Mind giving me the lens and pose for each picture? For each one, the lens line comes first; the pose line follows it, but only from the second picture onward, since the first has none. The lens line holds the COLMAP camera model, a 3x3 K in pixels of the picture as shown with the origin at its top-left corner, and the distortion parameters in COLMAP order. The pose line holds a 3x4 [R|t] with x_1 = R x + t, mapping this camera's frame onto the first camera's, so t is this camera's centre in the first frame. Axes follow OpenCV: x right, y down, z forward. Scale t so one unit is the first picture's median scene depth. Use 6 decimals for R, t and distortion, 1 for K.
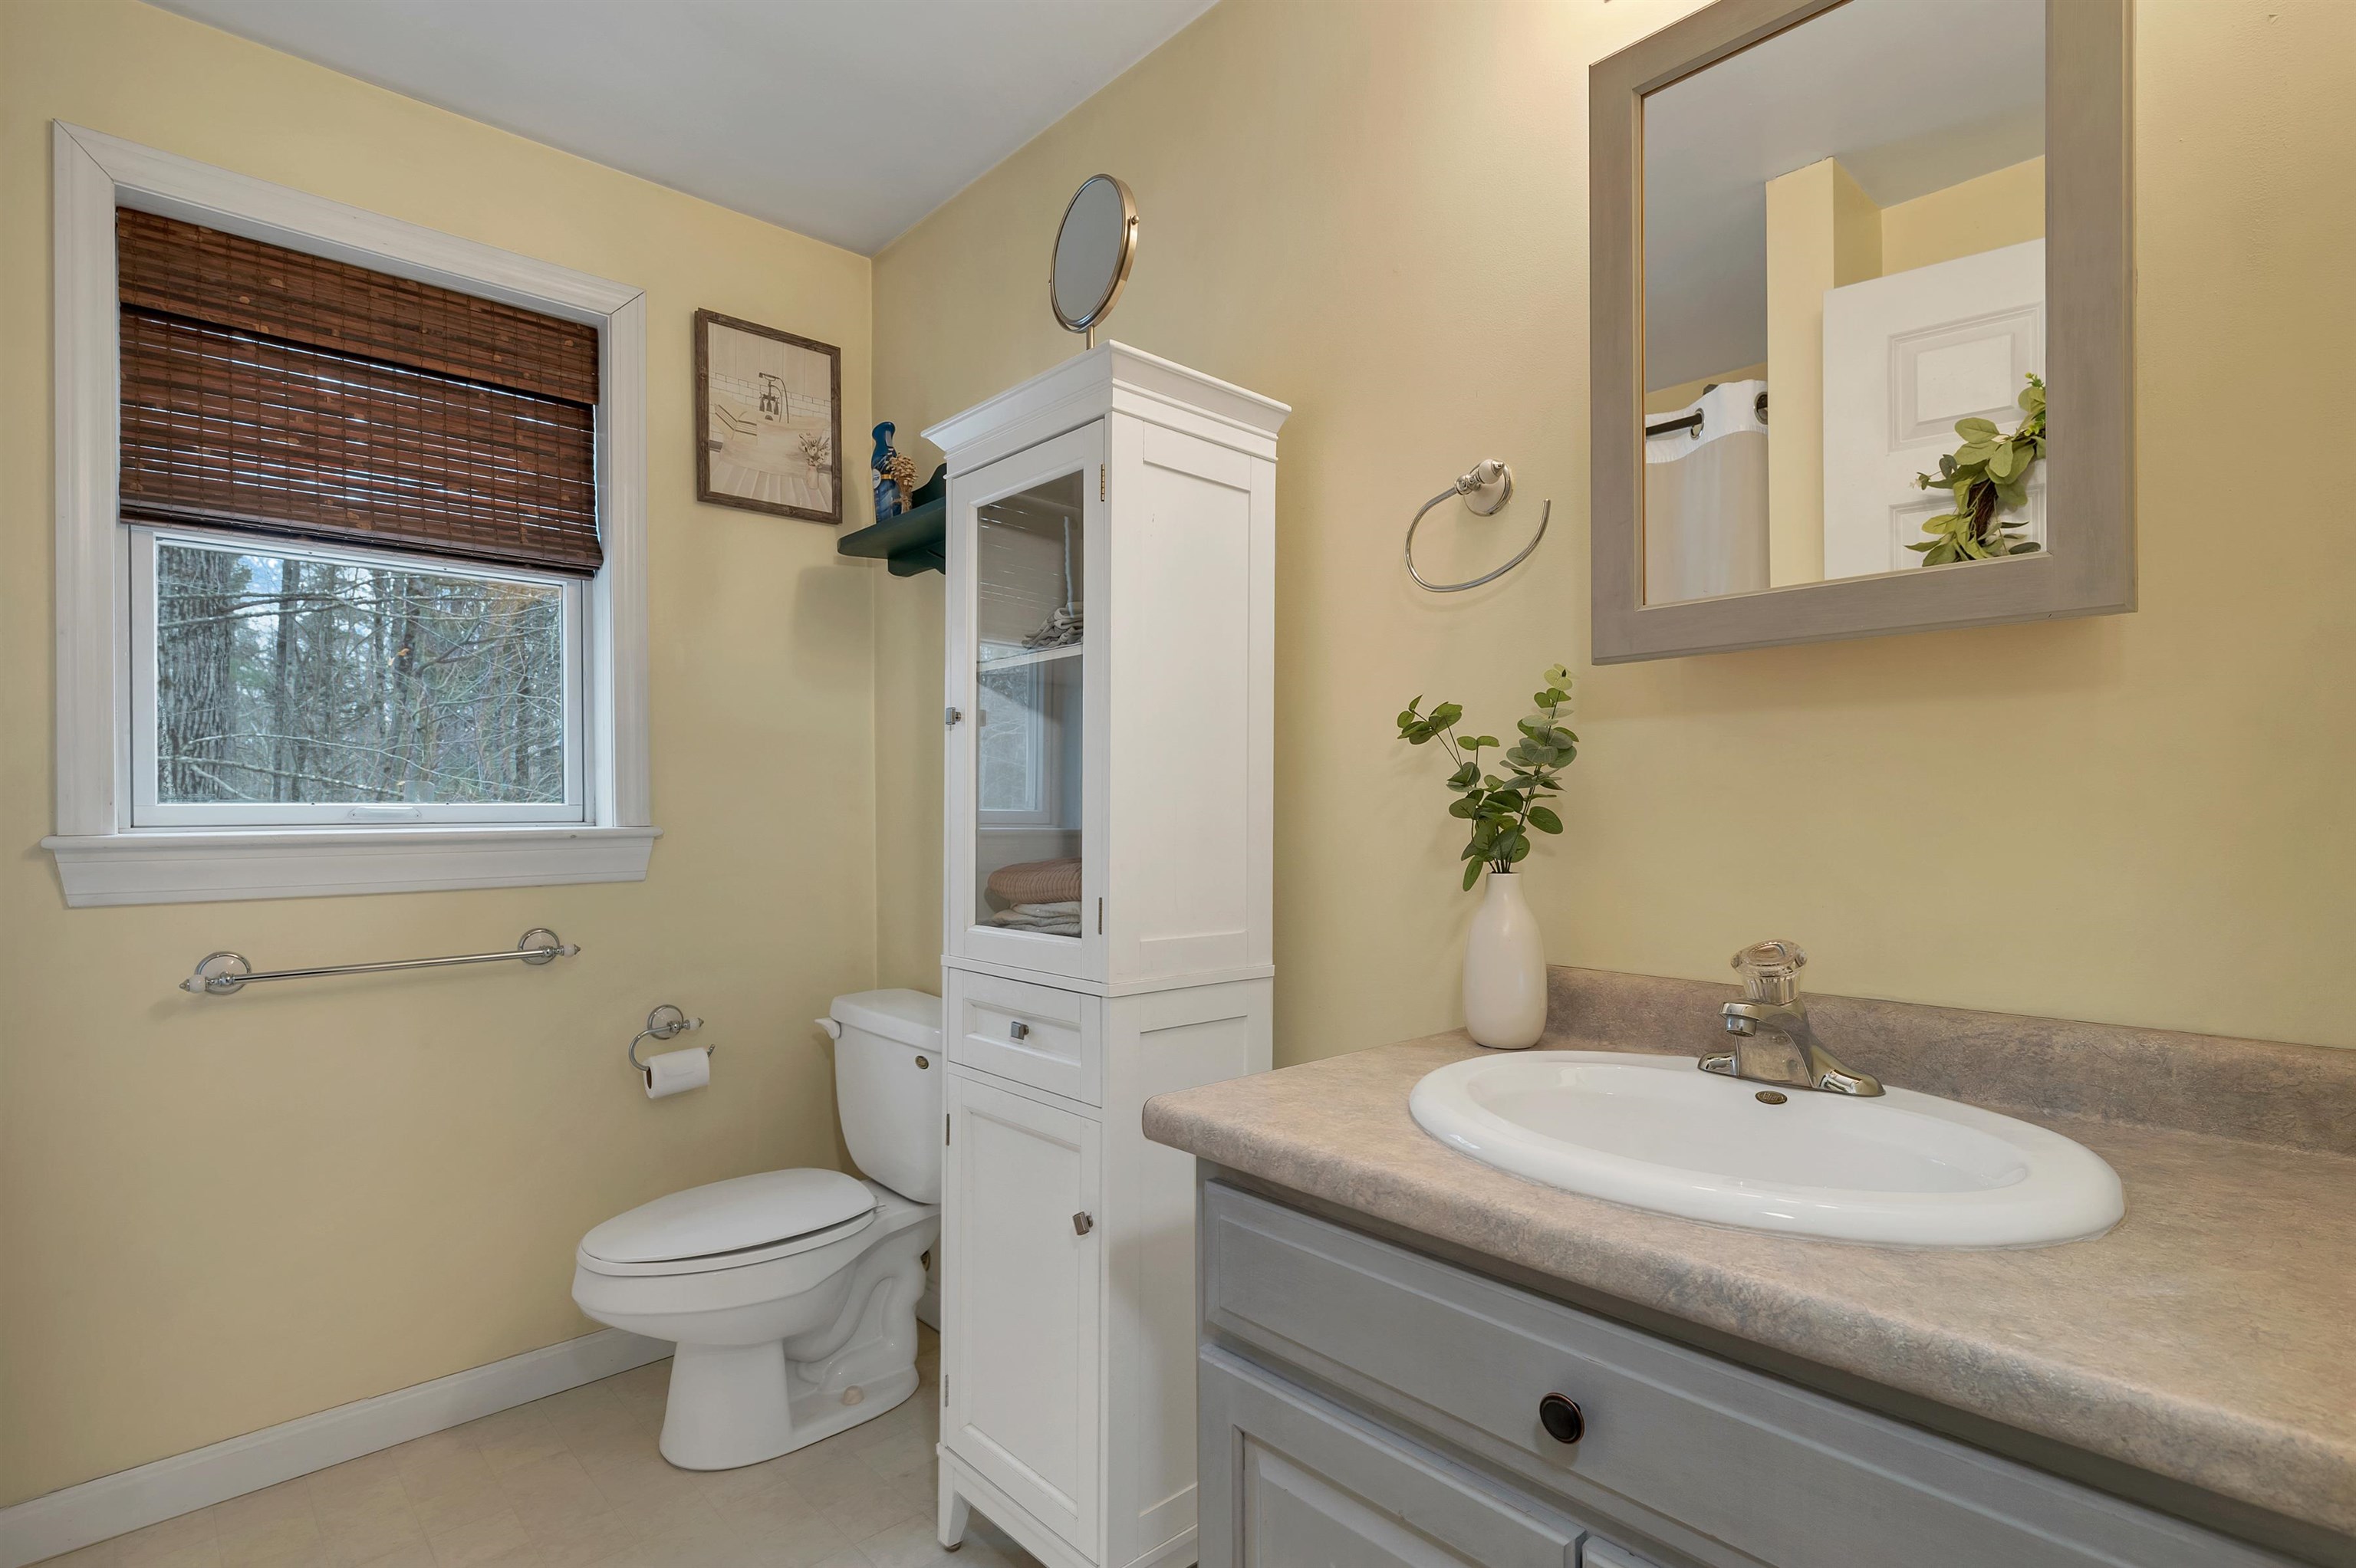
lens RADIAL K [[1129.7, 0, 1163.2], [0, 1129.7, 792.9], [0, 0, 1]] dist [-0.000092, 0.000791]
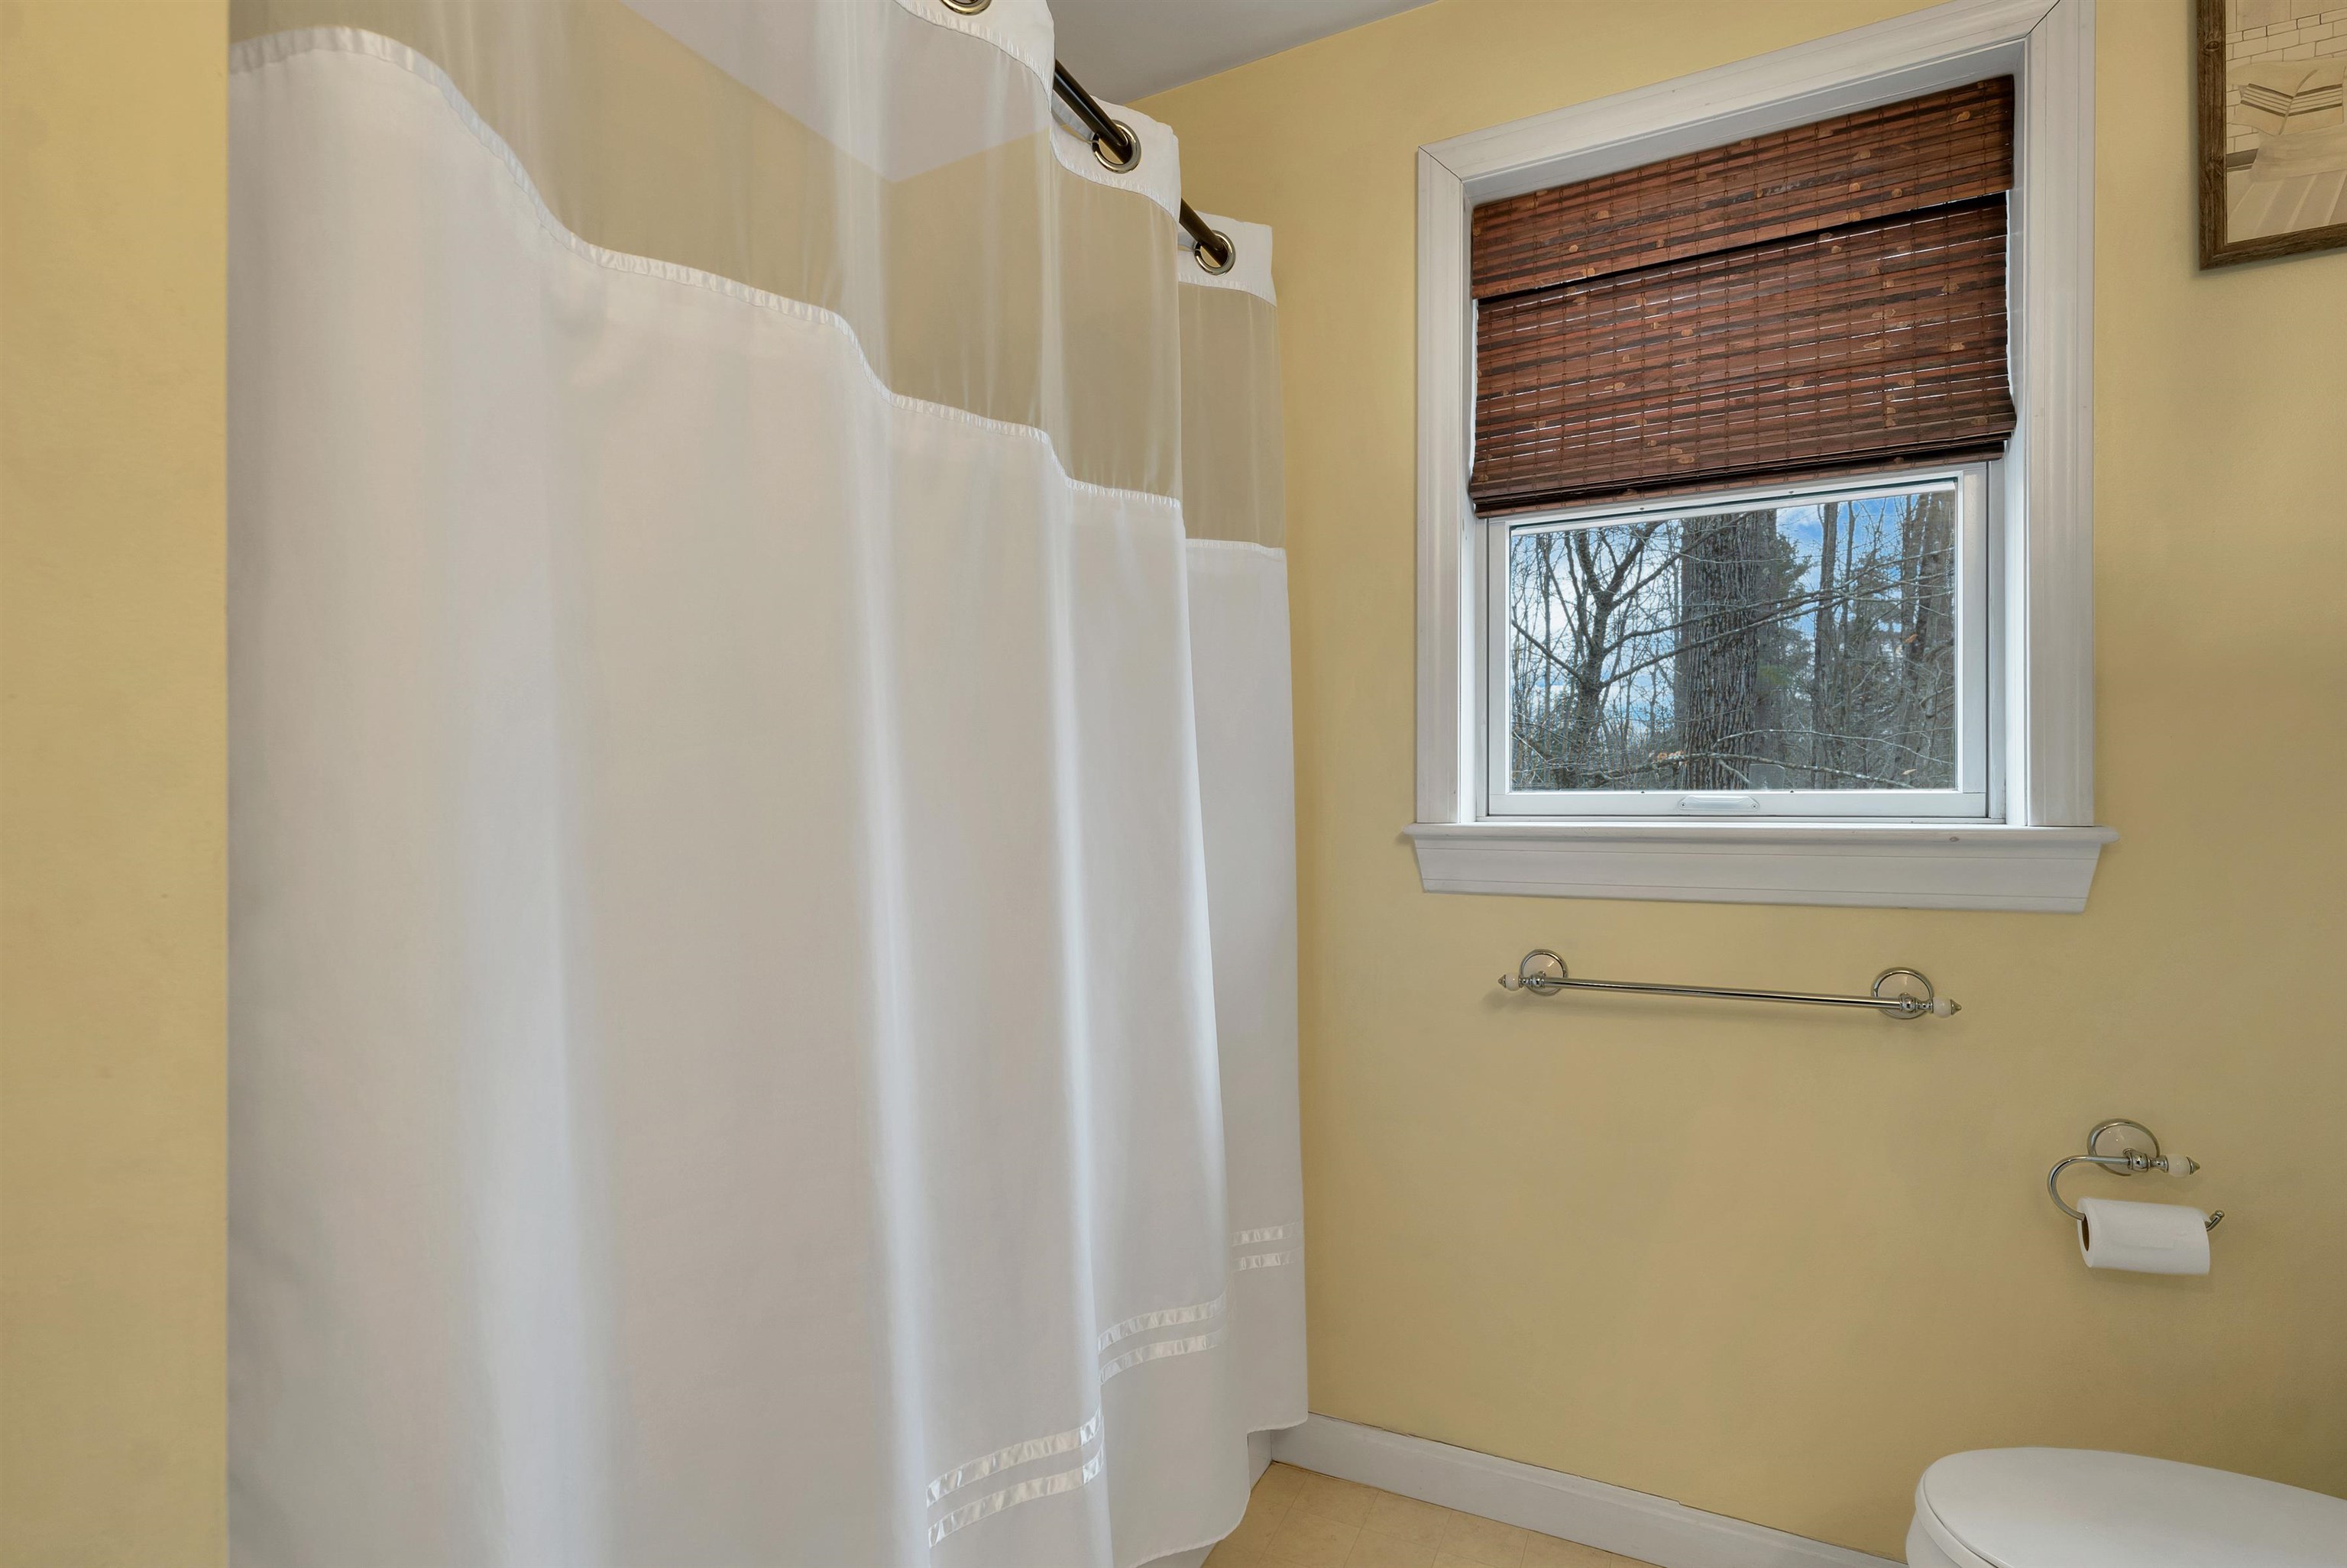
lens RADIAL K [[1125.4, 0, 1136.1], [0, 1125.4, 810.1], [0, 0, 1]] dist [-0.000092, 0.000791]
pose [[0.359286, 0.010807, -0.933165, -0.068611], [0.011642, 0.999803, 0.016061, 0.004403], [0.933155, -0.016634, 0.359090, 0.294837]]
